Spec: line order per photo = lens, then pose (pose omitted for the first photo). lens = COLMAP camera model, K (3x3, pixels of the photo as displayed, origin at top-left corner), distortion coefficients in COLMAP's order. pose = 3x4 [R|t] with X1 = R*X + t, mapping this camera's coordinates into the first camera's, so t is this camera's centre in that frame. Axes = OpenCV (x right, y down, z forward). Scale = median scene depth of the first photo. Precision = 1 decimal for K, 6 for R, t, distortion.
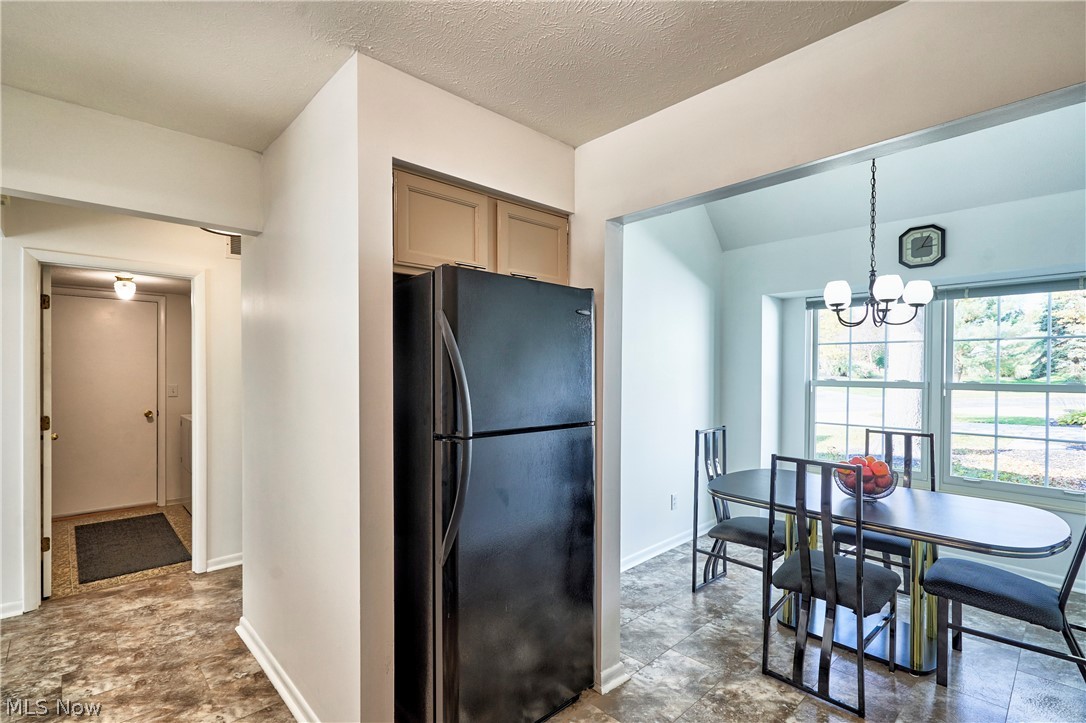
lens RADIAL K [[503.4, 0, 537.5], [0, 503.4, 370.2], [0, 0, 1]] dist [0.001952, -0.000254]
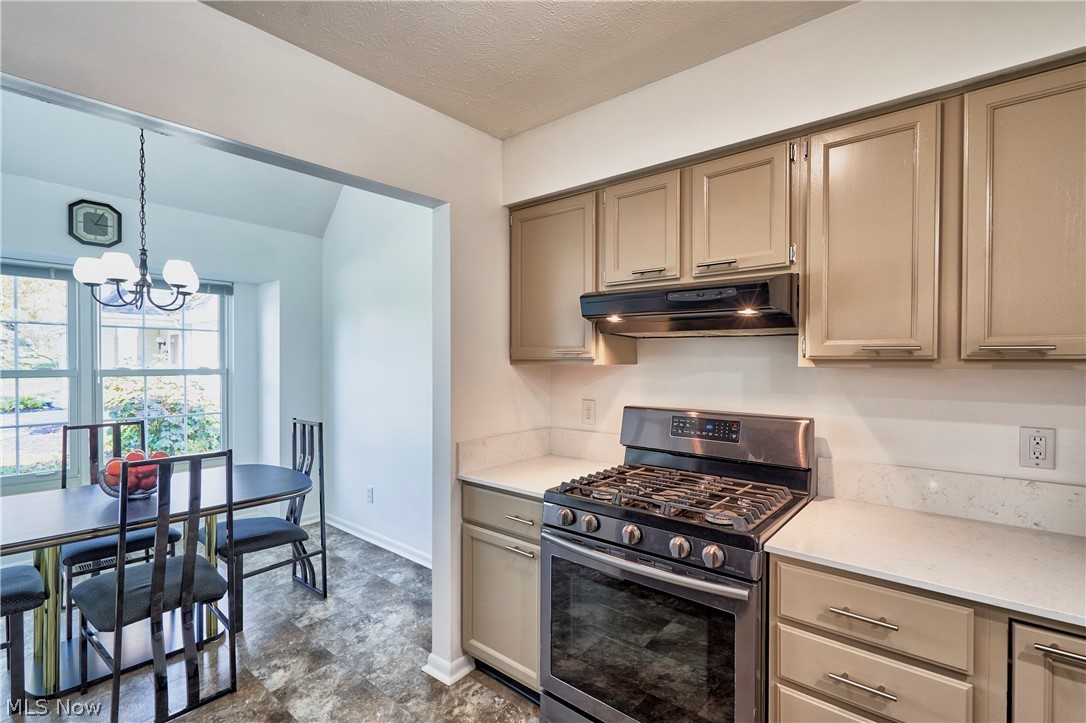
lens RADIAL K [[503.4, 0, 544.2], [0, 503.4, 364.6], [0, 0, 1]] dist [0.001952, -0.000254]
pose [[-0.119114, -0.015085, 0.992766, -0.270278], [-0.002437, 0.999886, 0.014900, -0.000822], [-0.992878, -0.000644, -0.119138, 0.292663]]
